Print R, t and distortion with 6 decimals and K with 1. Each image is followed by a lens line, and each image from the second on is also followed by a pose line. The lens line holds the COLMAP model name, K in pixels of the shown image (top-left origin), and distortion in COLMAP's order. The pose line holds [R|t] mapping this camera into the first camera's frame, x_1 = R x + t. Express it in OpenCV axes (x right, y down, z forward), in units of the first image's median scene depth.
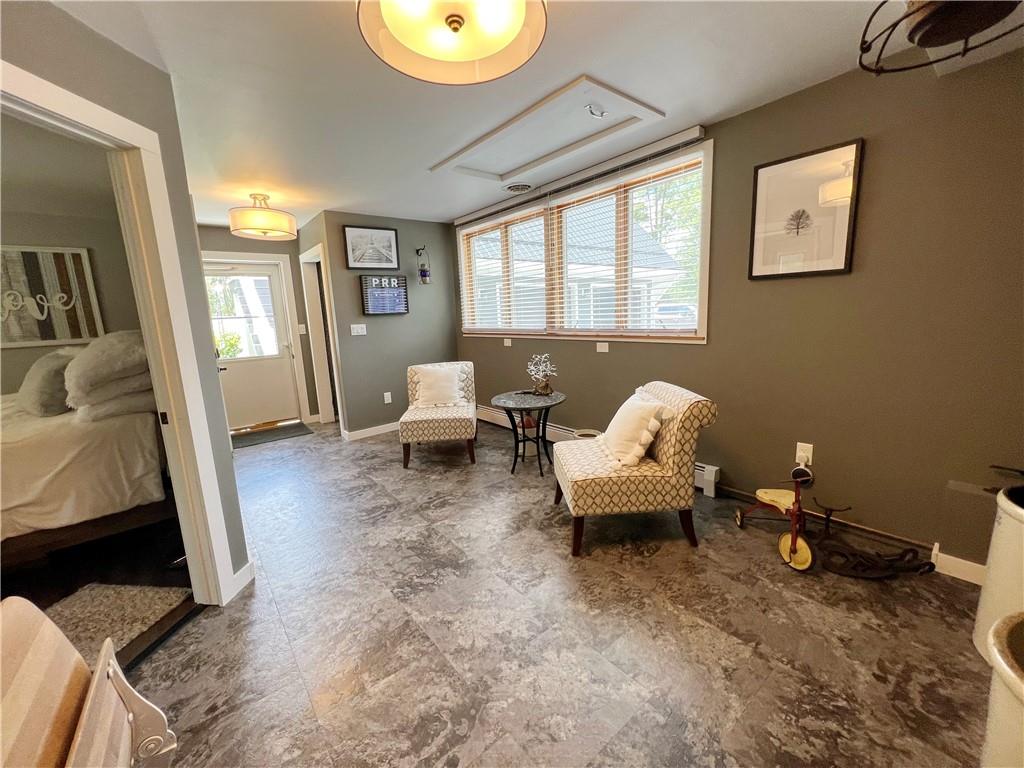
lens RADIAL K [[409.5, 0, 511.0], [0, 409.5, 382.2], [0, 0, 1]] dist [0.000123, -0.000246]
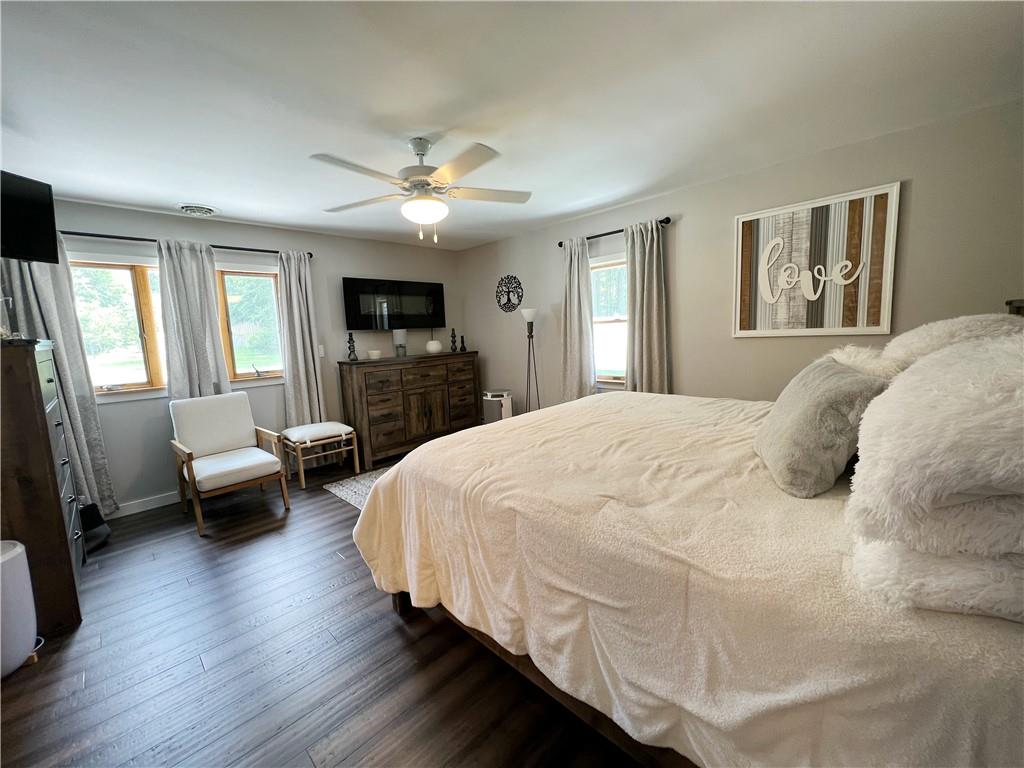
lens RADIAL K [[409.5, 0, 511.3], [0, 409.5, 380.6], [0, 0, 1]] dist [0.000123, -0.000246]
pose [[0.114506, 0.158431, -0.980708, -0.462979], [-0.125722, 0.981575, 0.143892, -0.048648], [0.985435, 0.106820, 0.132315, 0.383023]]
